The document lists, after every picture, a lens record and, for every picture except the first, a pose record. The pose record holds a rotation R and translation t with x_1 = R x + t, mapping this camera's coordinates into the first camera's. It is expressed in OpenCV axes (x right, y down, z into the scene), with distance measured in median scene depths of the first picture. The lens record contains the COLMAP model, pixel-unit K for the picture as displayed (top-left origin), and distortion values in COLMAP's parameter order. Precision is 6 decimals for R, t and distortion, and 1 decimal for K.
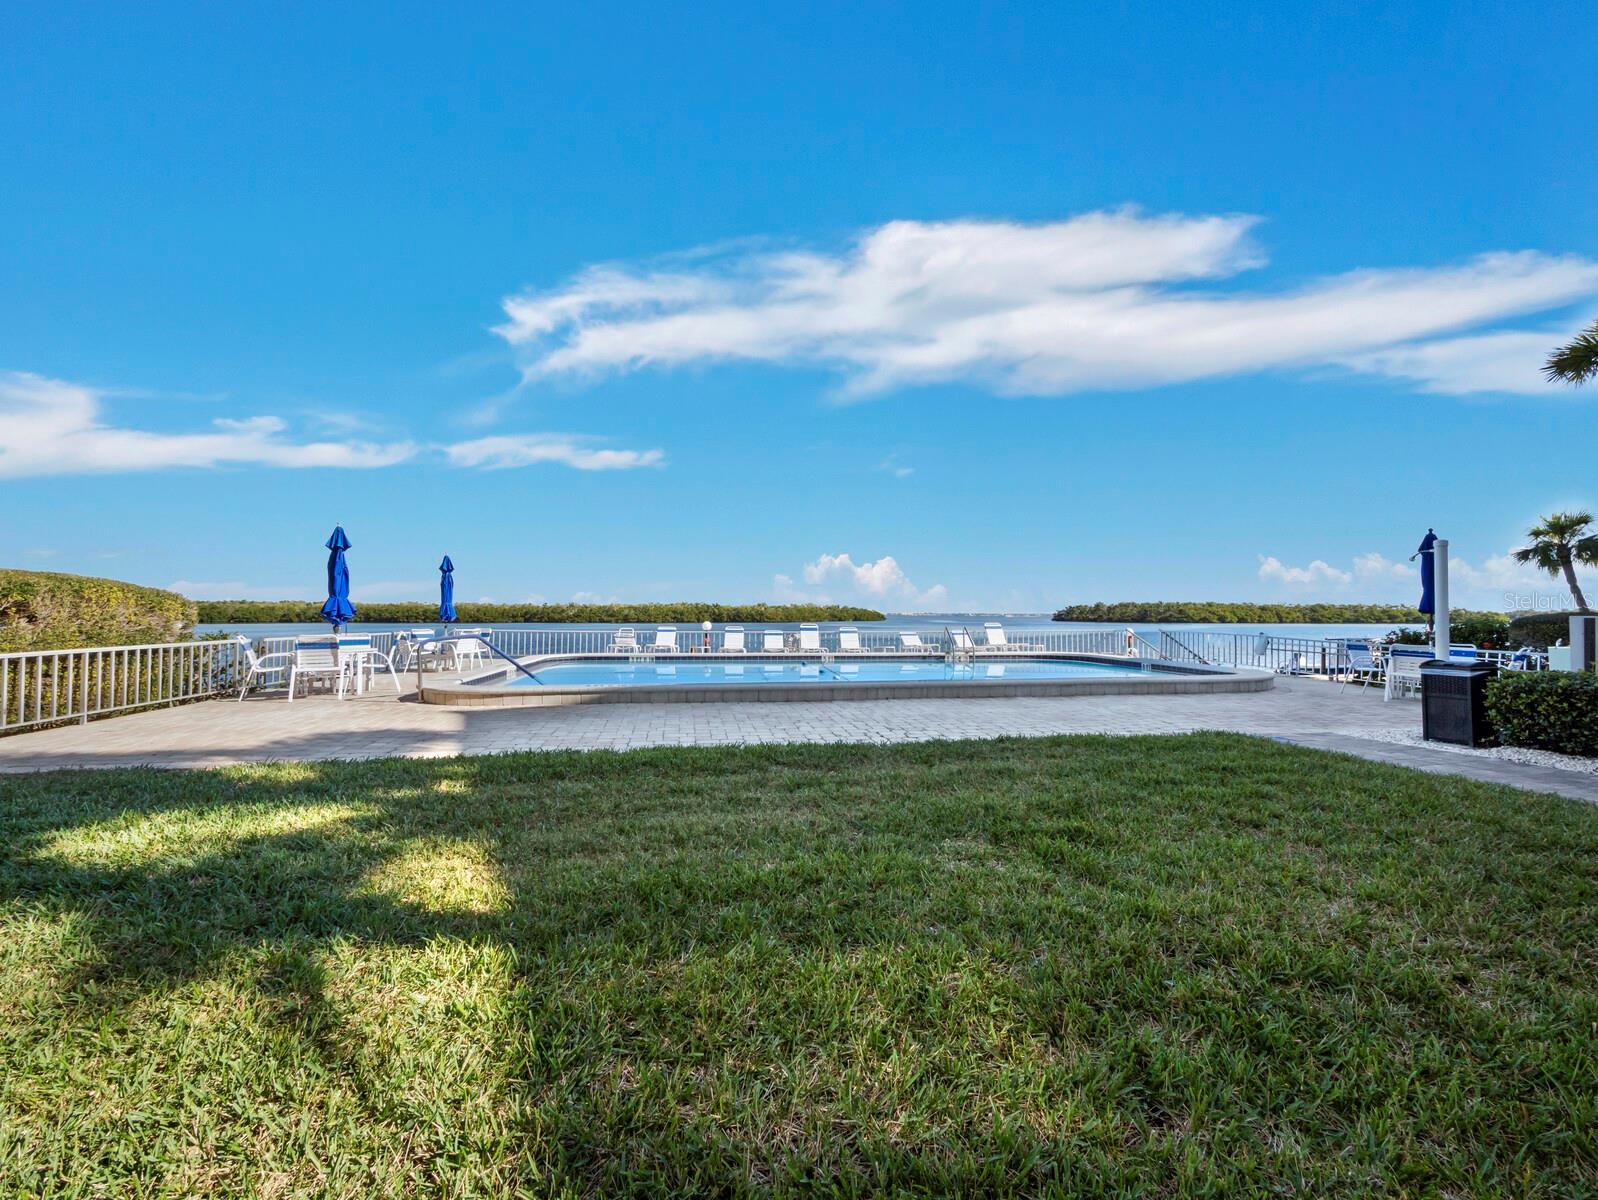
lens RADIAL K [[661.8, 0, 800.6], [0, 661.8, 588.1], [0, 0, 1]] dist [-0.005100, 0.000709]
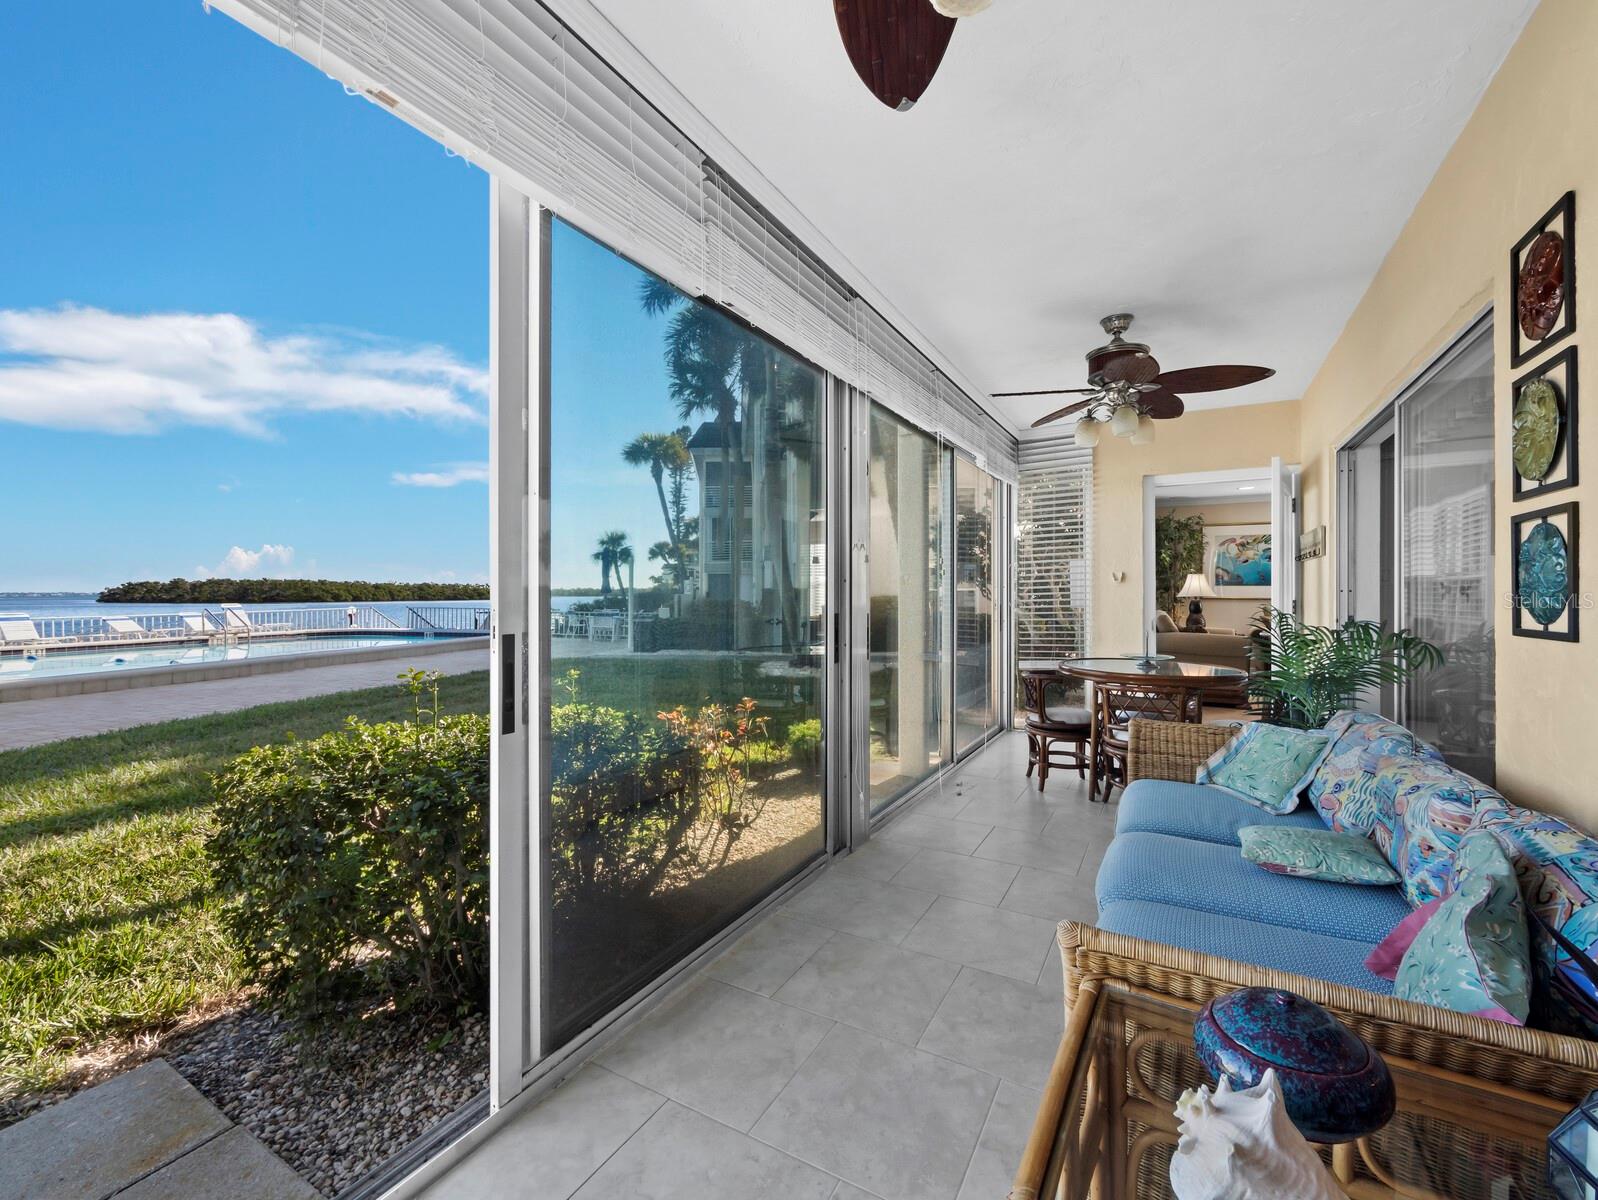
lens RADIAL K [[668.4, 0, 797.2], [0, 668.4, 594.8], [0, 0, 1]] dist [-0.000457, 0.000119]
pose [[0.382343, -0.006091, 0.924000, -0.575497], [-0.033655, 0.999223, 0.020514, -0.009889], [-0.923407, -0.038941, 0.381841, -0.200812]]
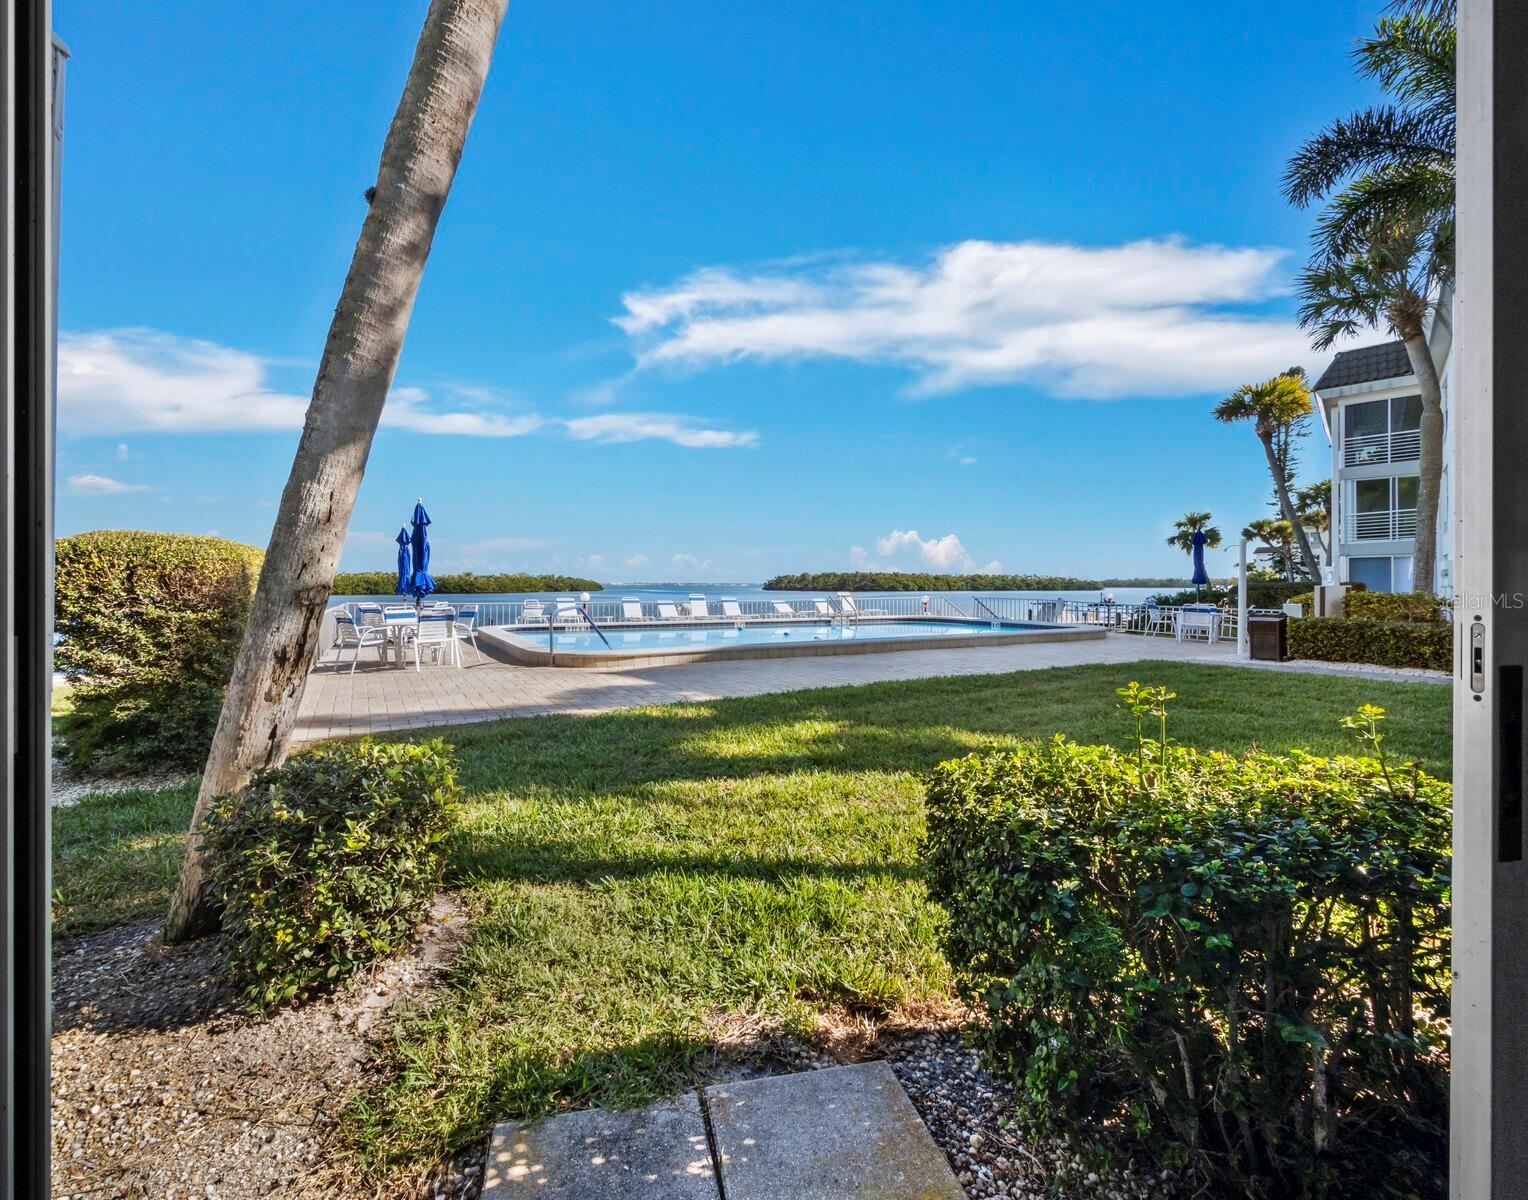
lens RADIAL K [[681.8, 0, 732.8], [0, 681.8, 586.9], [0, 0, 1]] dist [-0.011275, -0.000018]
pose [[0.947242, -0.003810, 0.320497, -0.569821], [-0.010266, 0.999056, 0.042219, -0.006902], [-0.320355, -0.043282, 0.946308, -0.124044]]
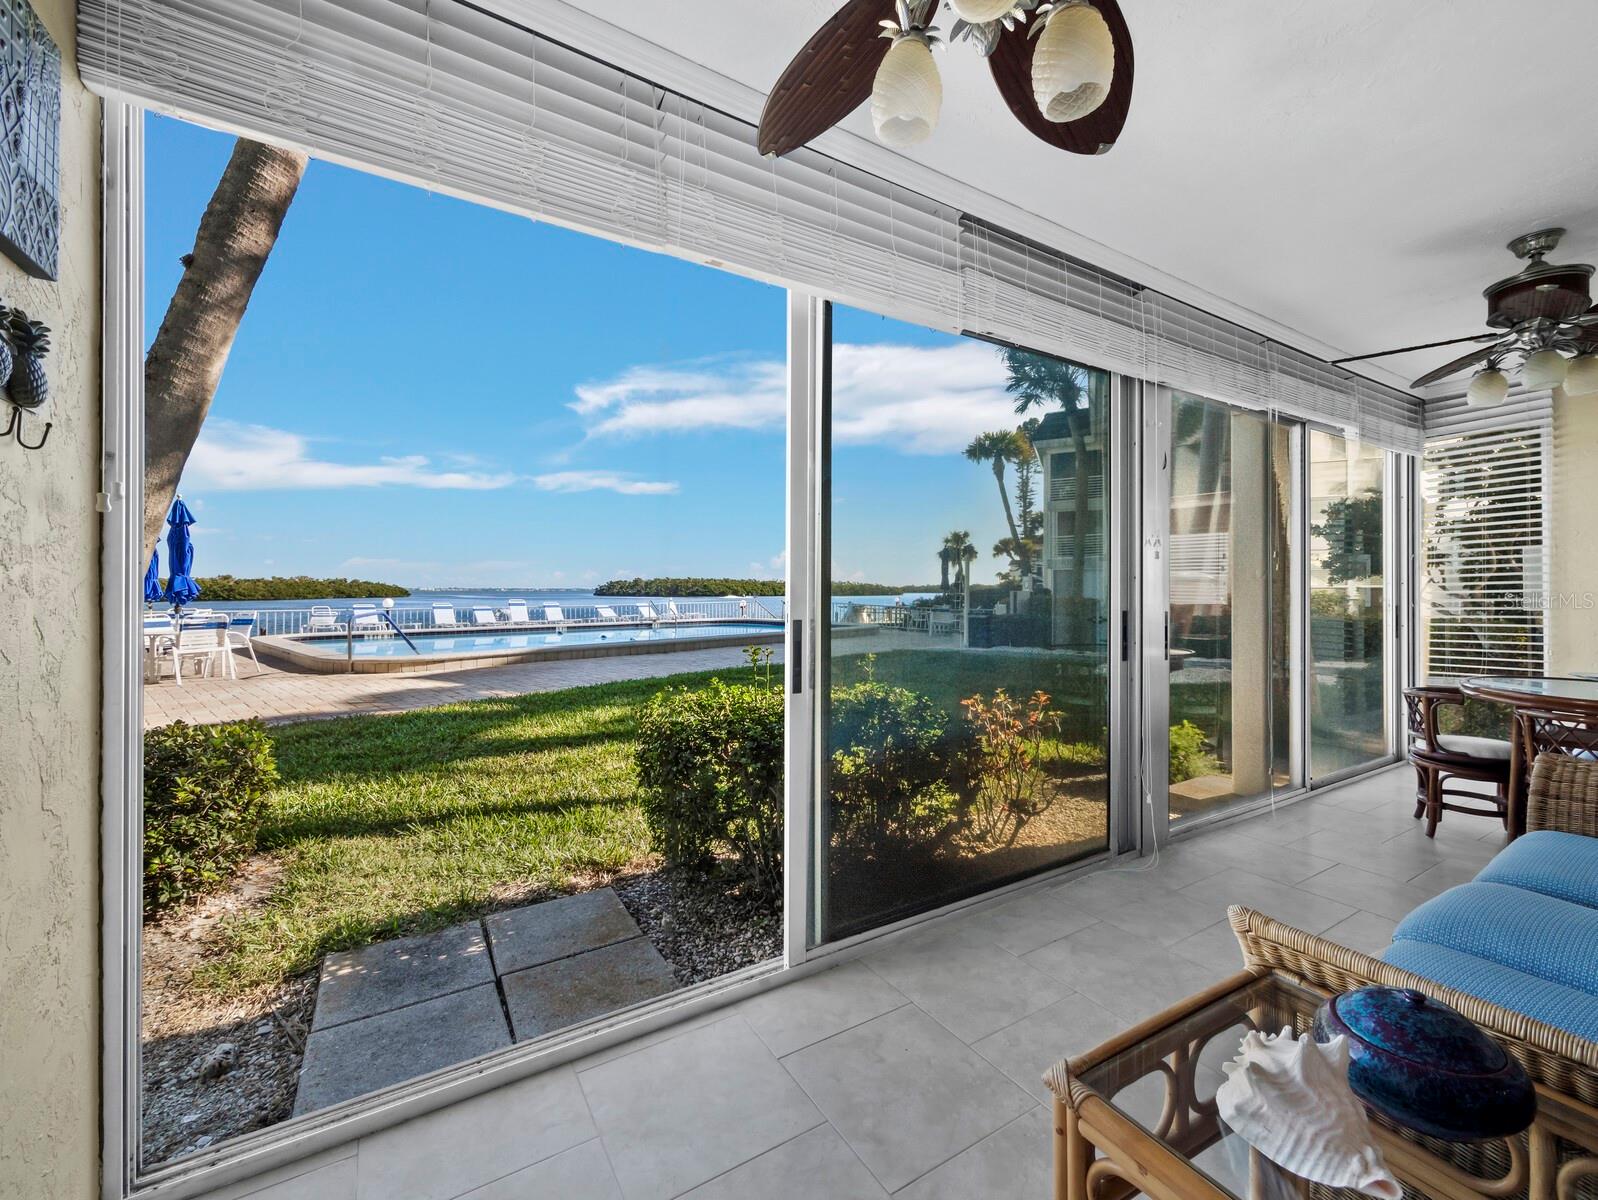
lens RADIAL K [[661.8, 0, 800.6], [0, 661.8, 588.1], [0, 0, 1]] dist [-0.005100, 0.000709]
pose [[0.782325, -0.000626, 0.622870, -0.586619], [-0.023126, 0.999281, 0.030051, -0.011612], [-0.622441, -0.037914, 0.781748, -0.242924]]
